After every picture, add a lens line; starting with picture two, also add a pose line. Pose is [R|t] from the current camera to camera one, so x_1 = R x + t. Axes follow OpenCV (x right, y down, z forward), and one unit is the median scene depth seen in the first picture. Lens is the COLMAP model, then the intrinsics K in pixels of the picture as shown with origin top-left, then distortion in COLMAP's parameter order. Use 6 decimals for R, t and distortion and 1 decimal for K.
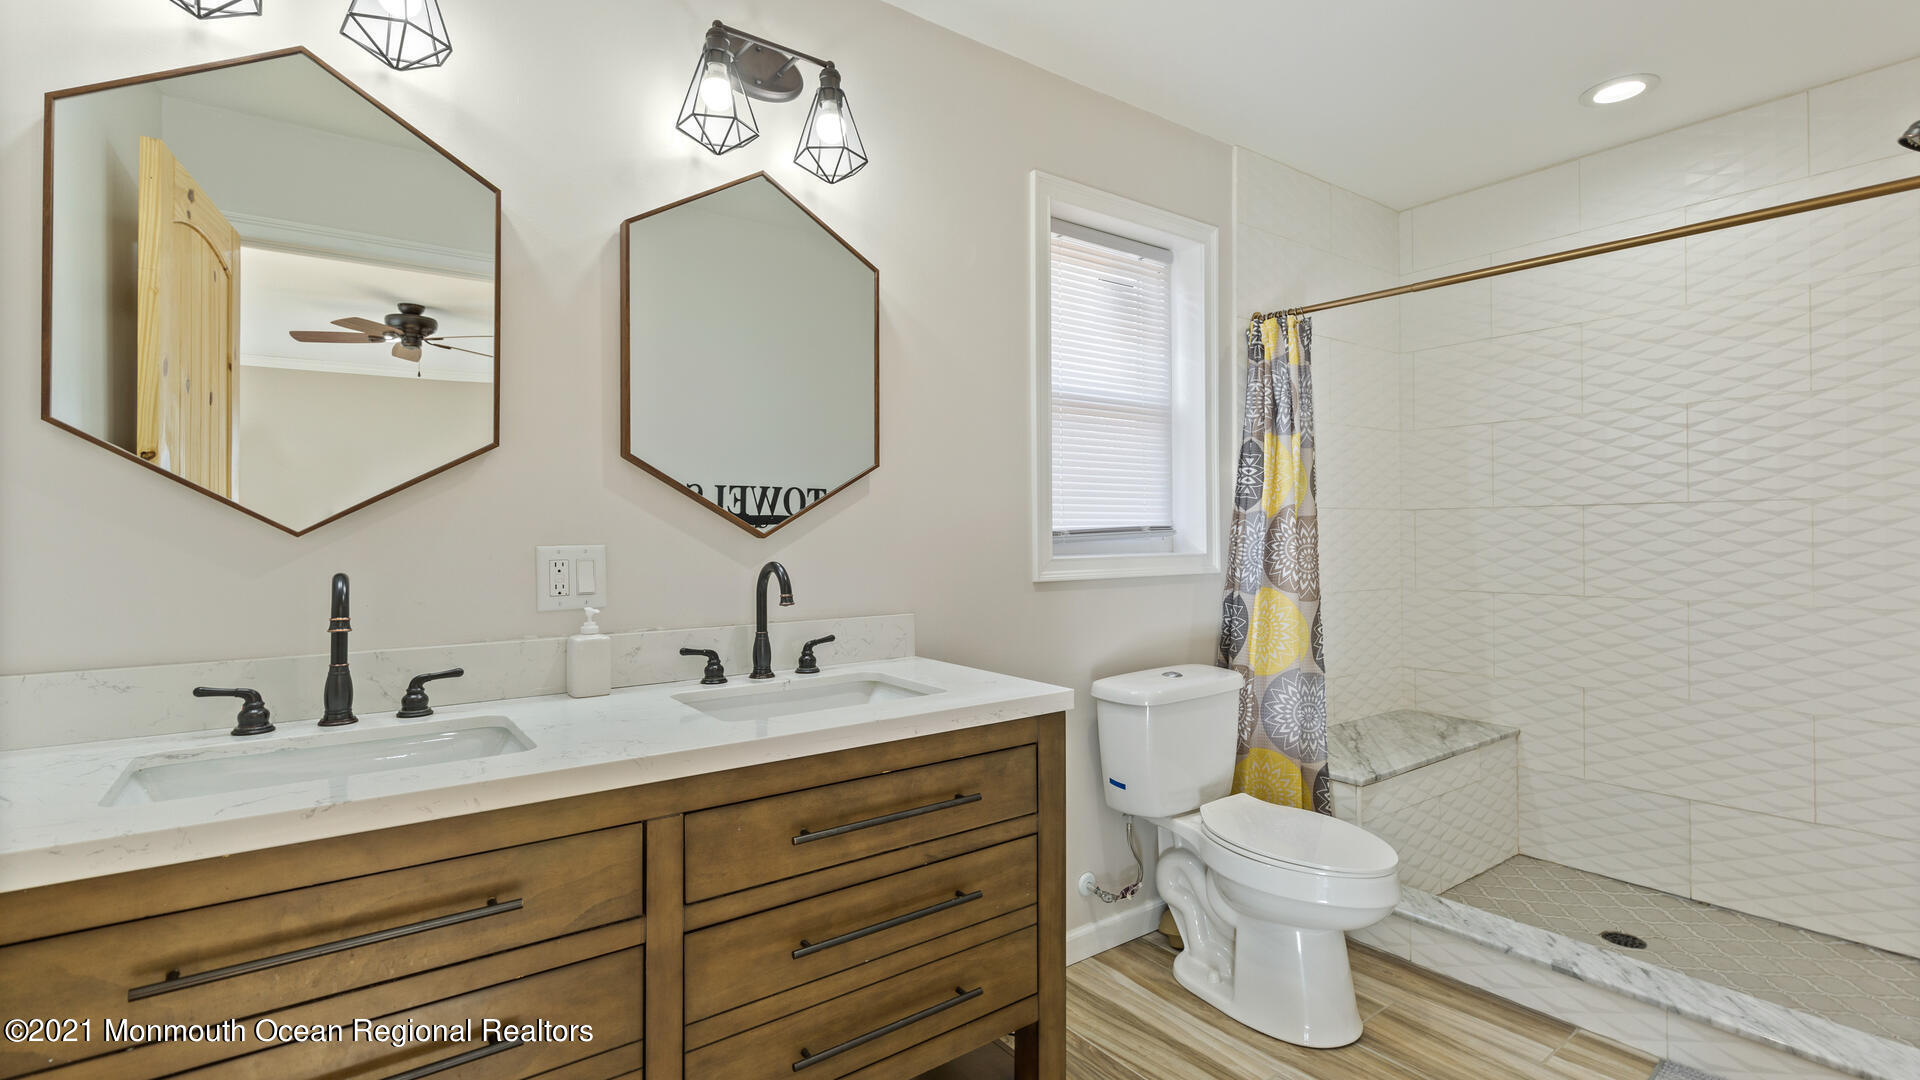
lens RADIAL K [[864.0, 0, 968.0], [0, 864.0, 527.3], [0, 0, 1]] dist [0.002816, -0.000182]
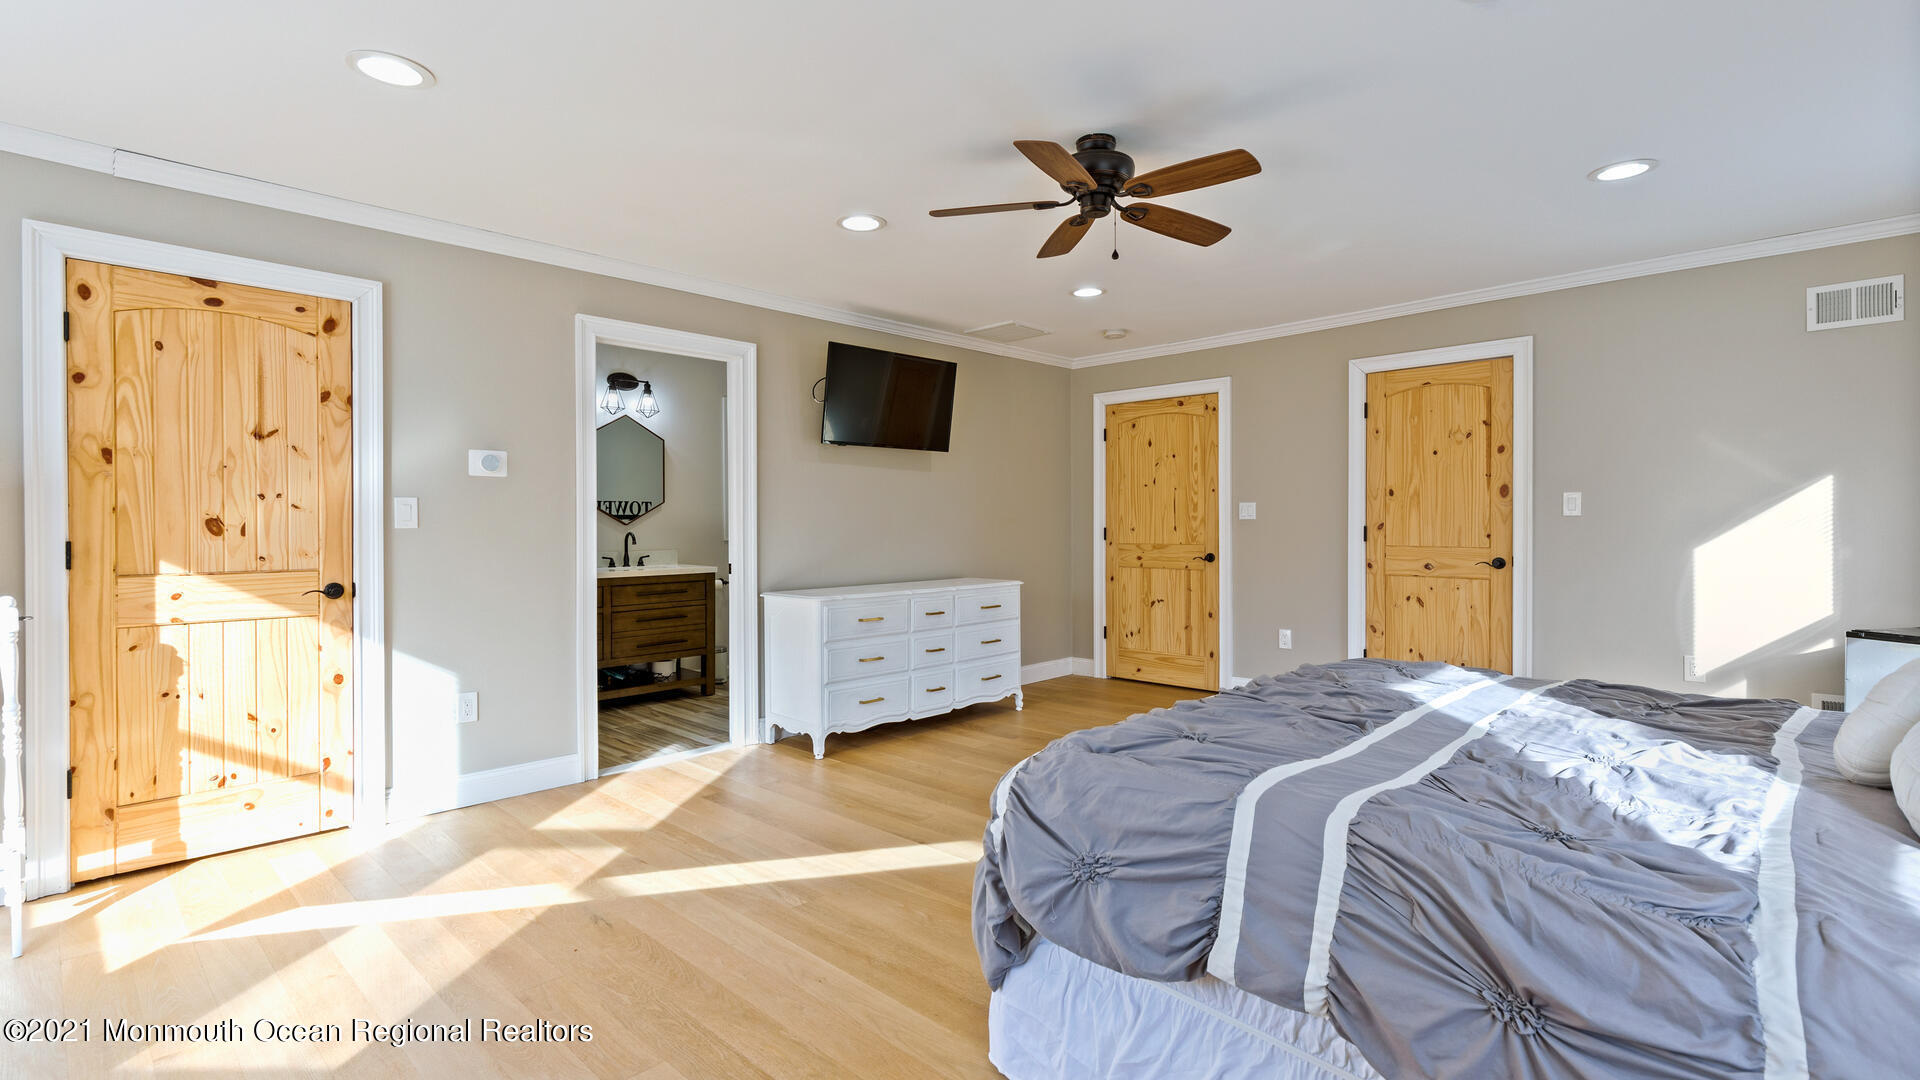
lens RADIAL K [[864.0, 0, 968.0], [0, 864.0, 527.3], [0, 0, 1]] dist [0.002816, -0.000182]
pose [[0.984963, -0.000247, 0.172766, 0.497211], [-0.002038, 0.999913, 0.013050, -0.025849], [-0.172754, -0.013206, 0.984877, -2.578446]]
